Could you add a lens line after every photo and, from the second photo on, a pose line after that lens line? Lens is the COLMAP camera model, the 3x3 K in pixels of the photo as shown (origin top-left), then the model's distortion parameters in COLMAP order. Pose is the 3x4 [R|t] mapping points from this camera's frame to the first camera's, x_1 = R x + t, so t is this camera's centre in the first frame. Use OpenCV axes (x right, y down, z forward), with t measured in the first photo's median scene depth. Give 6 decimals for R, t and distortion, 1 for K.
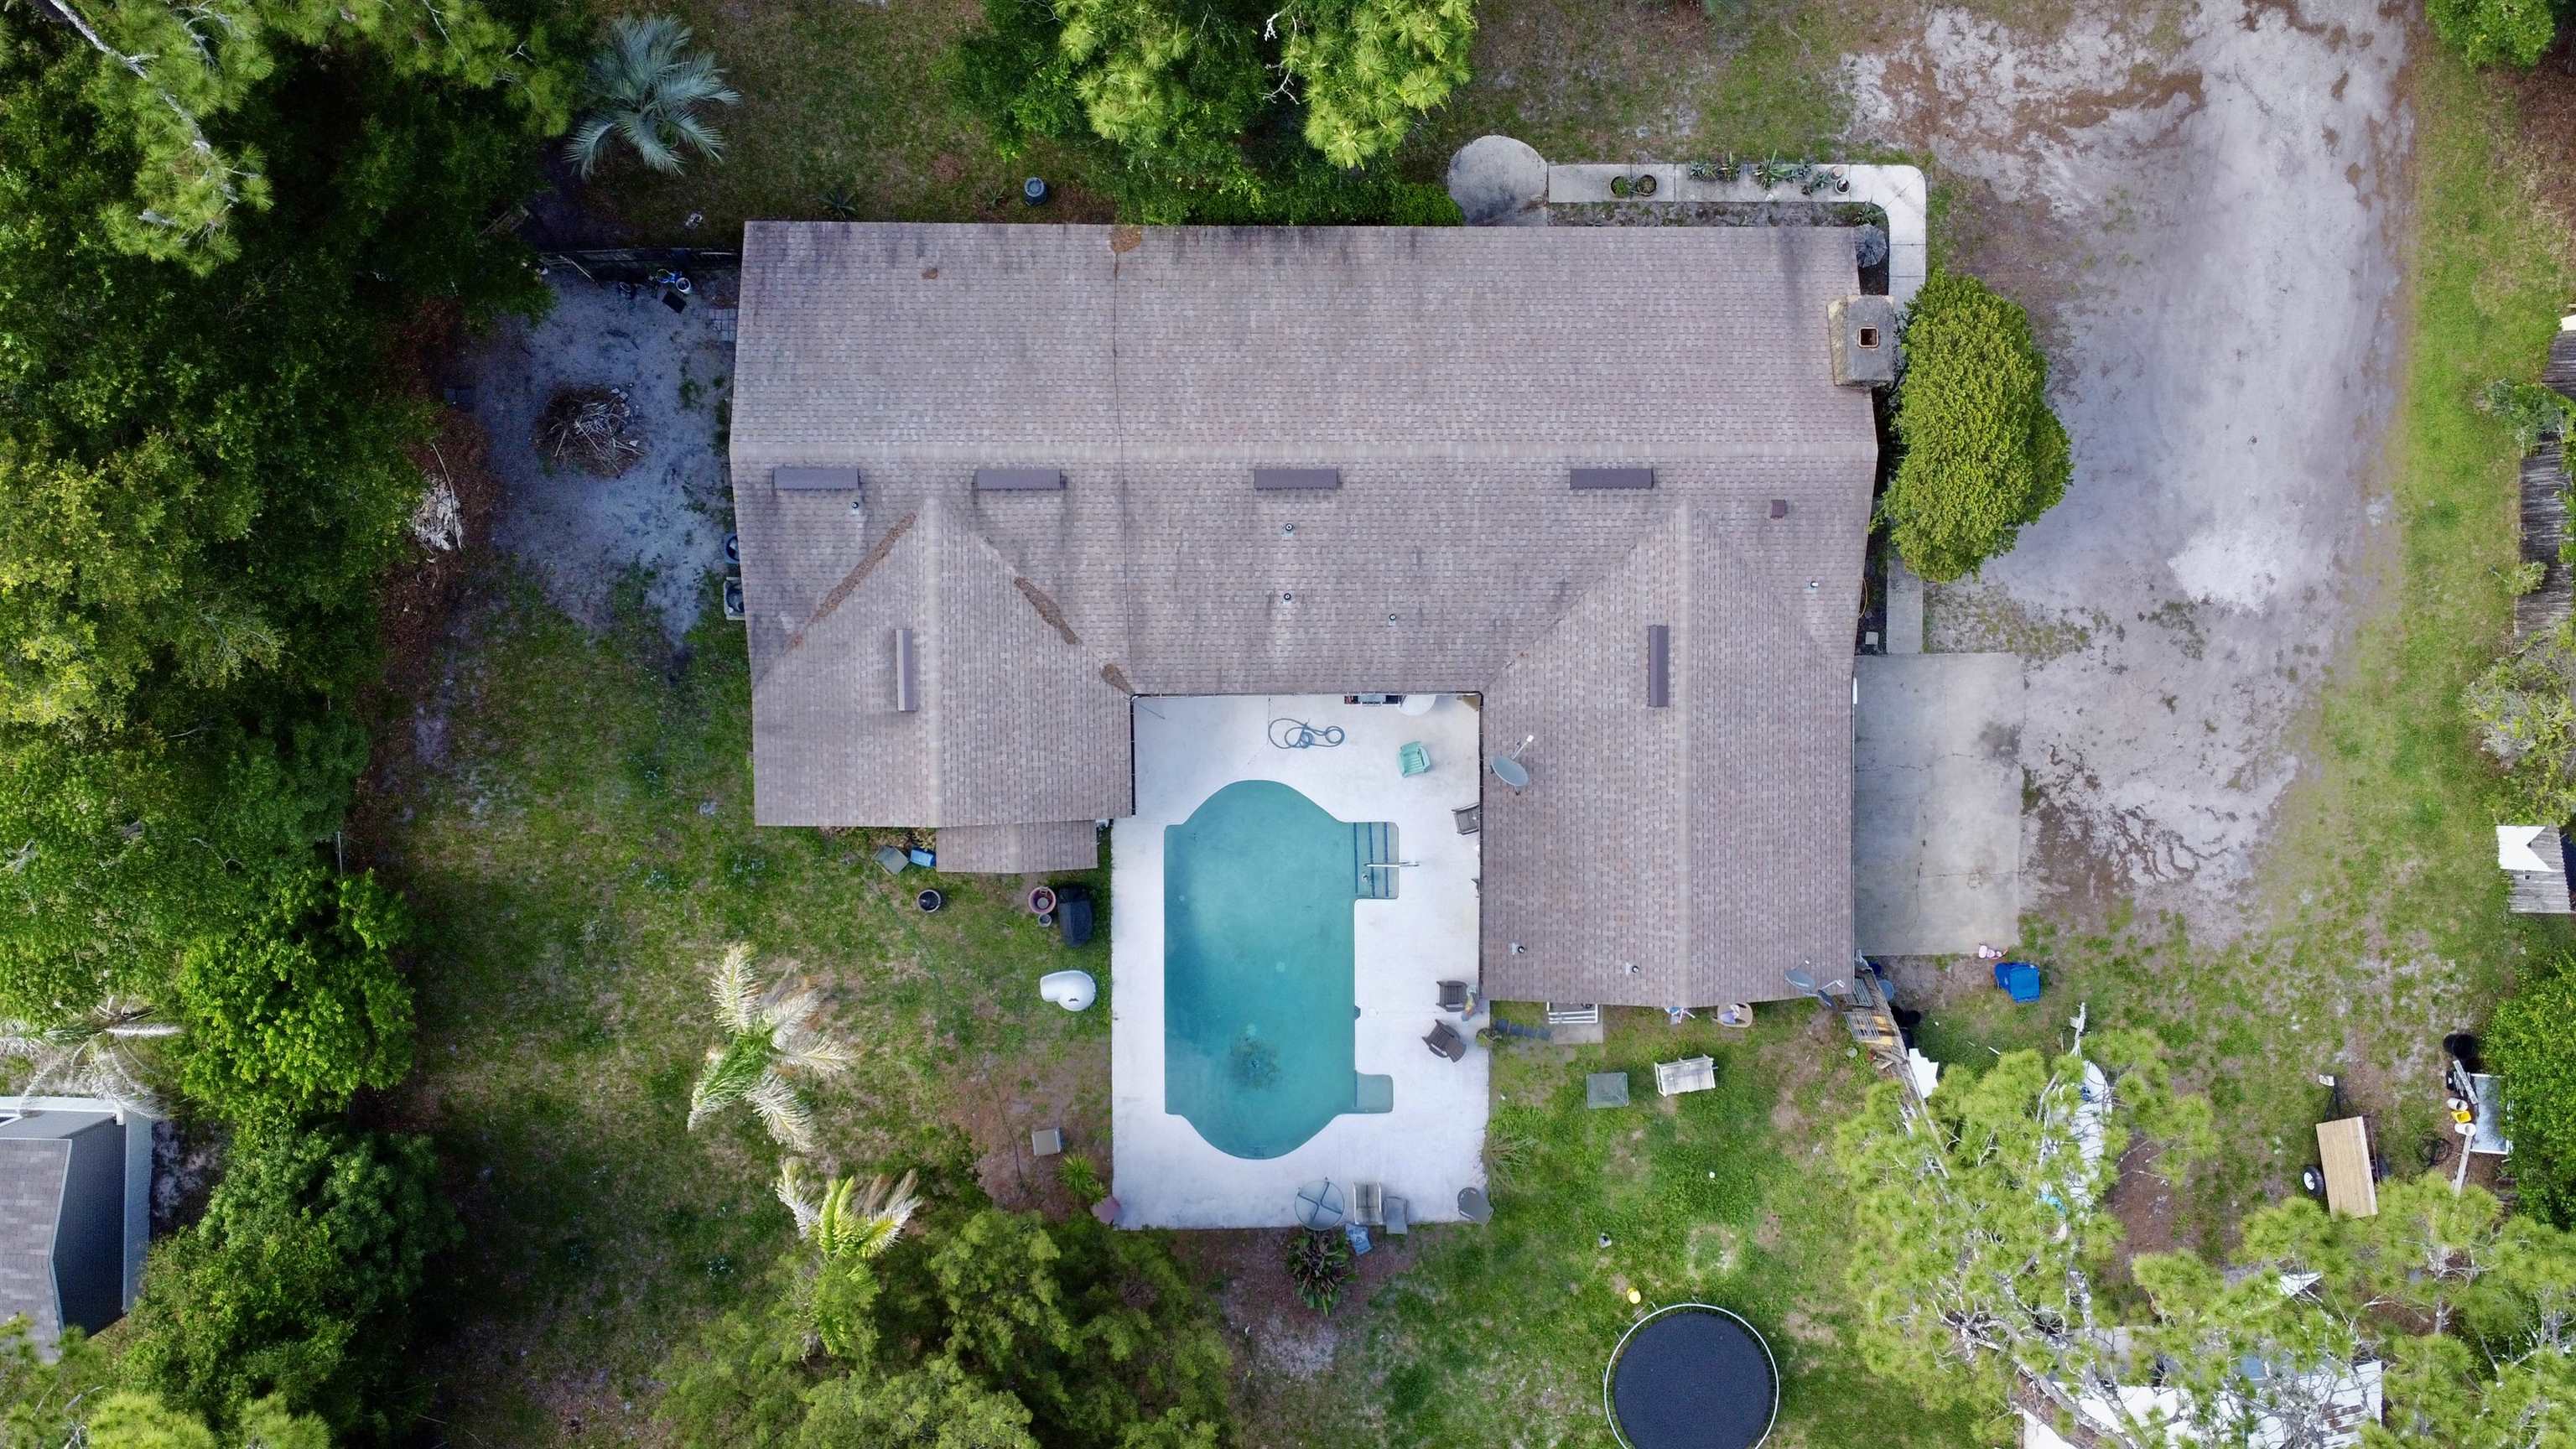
lens RADIAL K [[1965.0, 0, 1266.1], [0, 1965.0, 742.1], [0, 0, 1]] dist [0.002638, 0.000371]
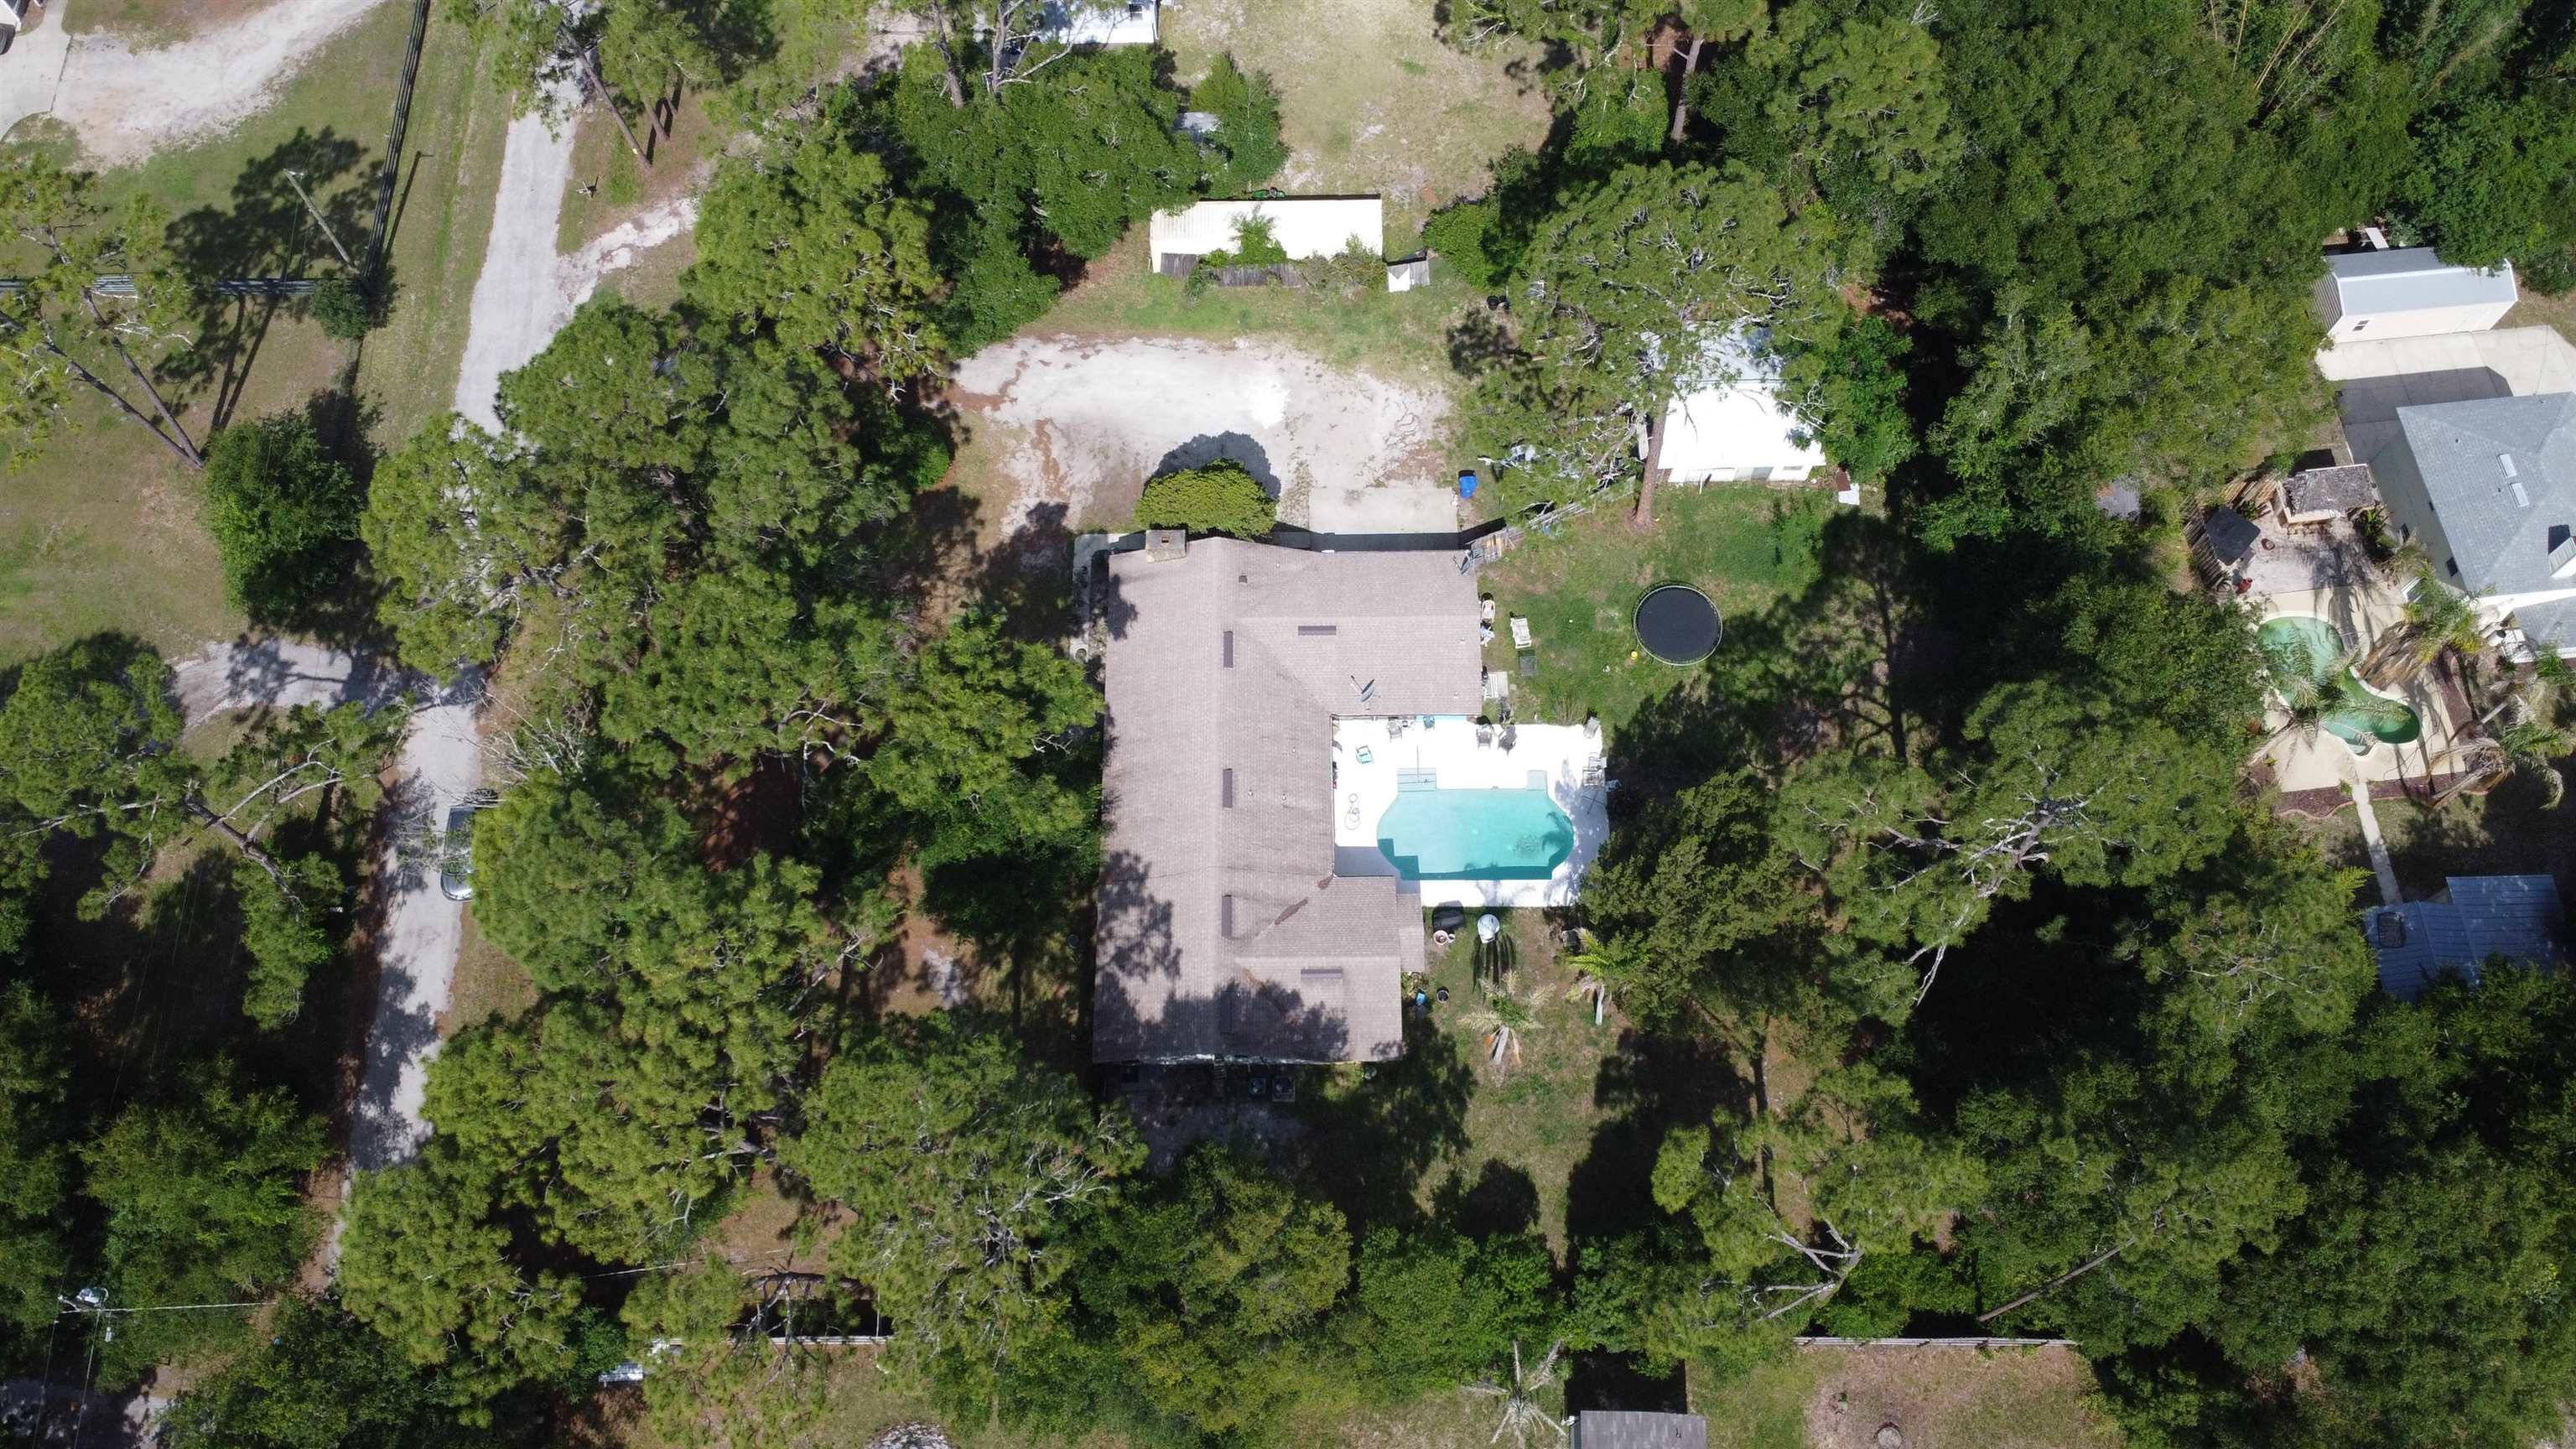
lens RADIAL K [[1963.5, 0, 1283.4], [0, 1963.5, 727.9], [0, 0, 1]] dist [0.005599, 0.004779]
pose [[0.000970, -0.934184, 0.356790, -0.600232], [0.998676, -0.017443, -0.048385, 0.023050], [0.051424, 0.356364, 0.932931, -0.858938]]
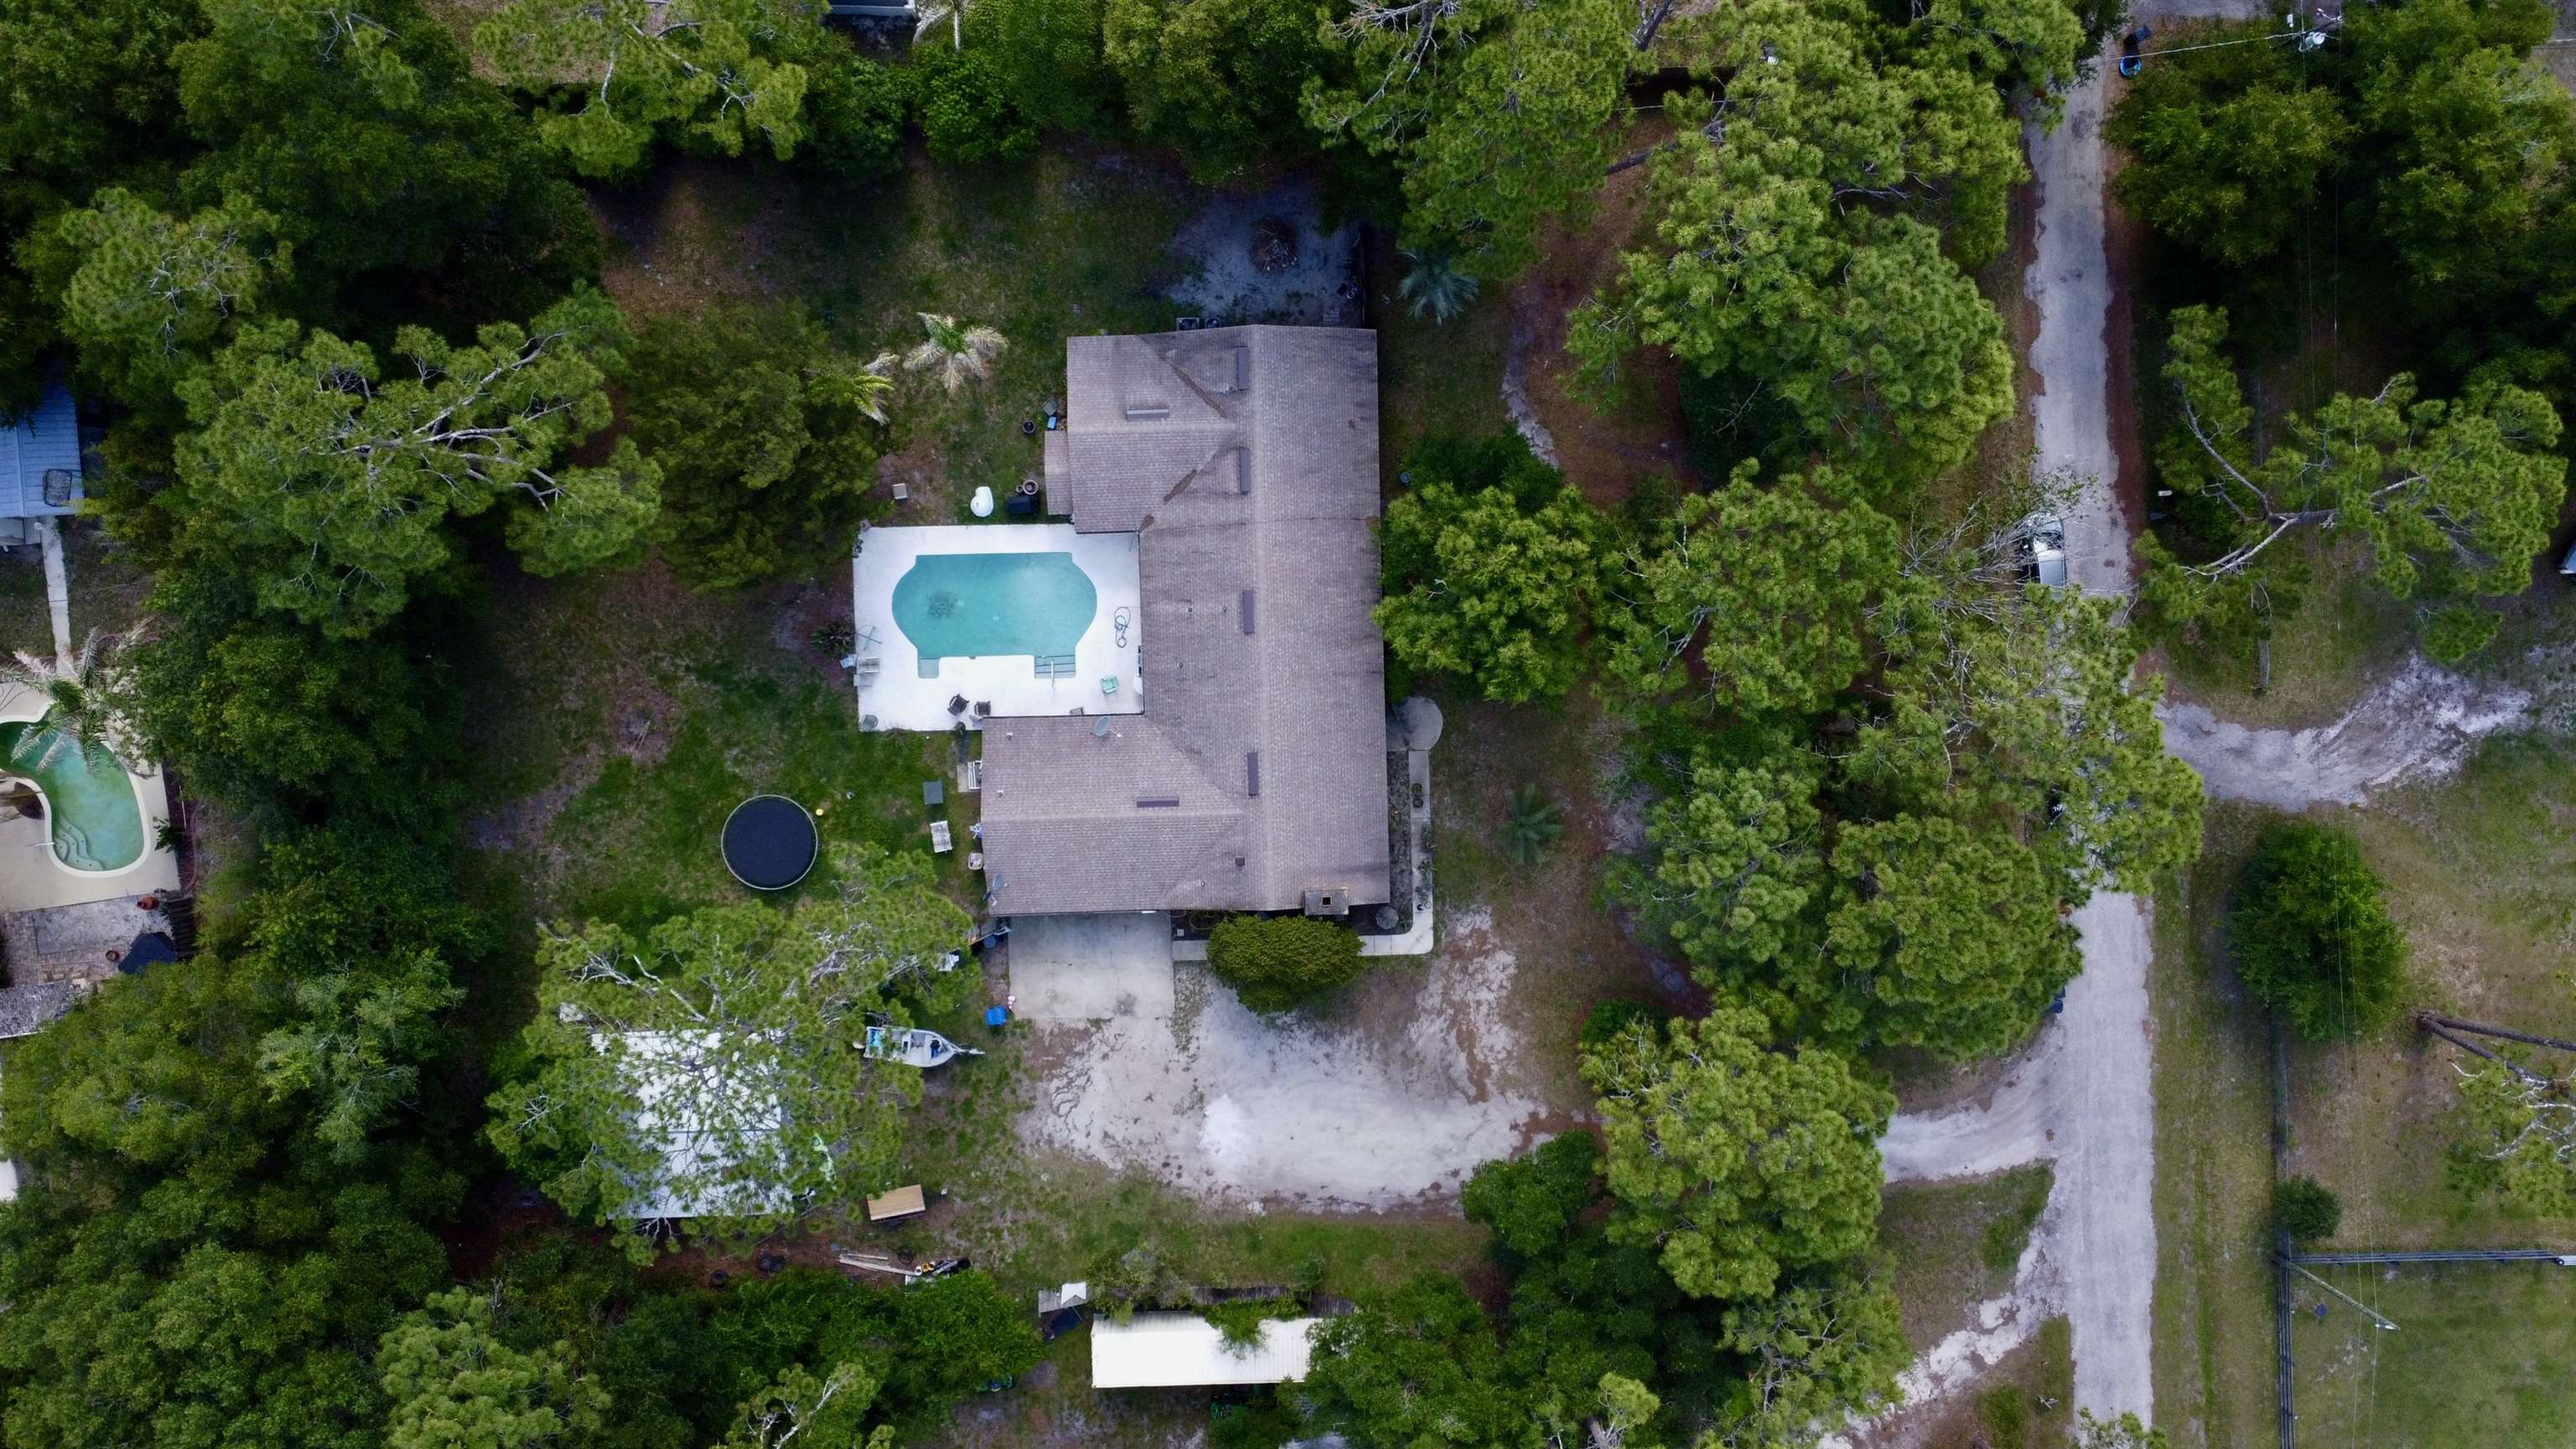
lens RADIAL K [[1965.0, 0, 1280.8], [0, 1965.0, 722.0], [0, 0, 1]] dist [0.002638, 0.000371]
pose [[0.019731, 0.999724, -0.012774, 0.137685], [-0.998627, 0.019086, -0.048786, -0.061590], [-0.048529, 0.013719, 0.998728, -0.873099]]
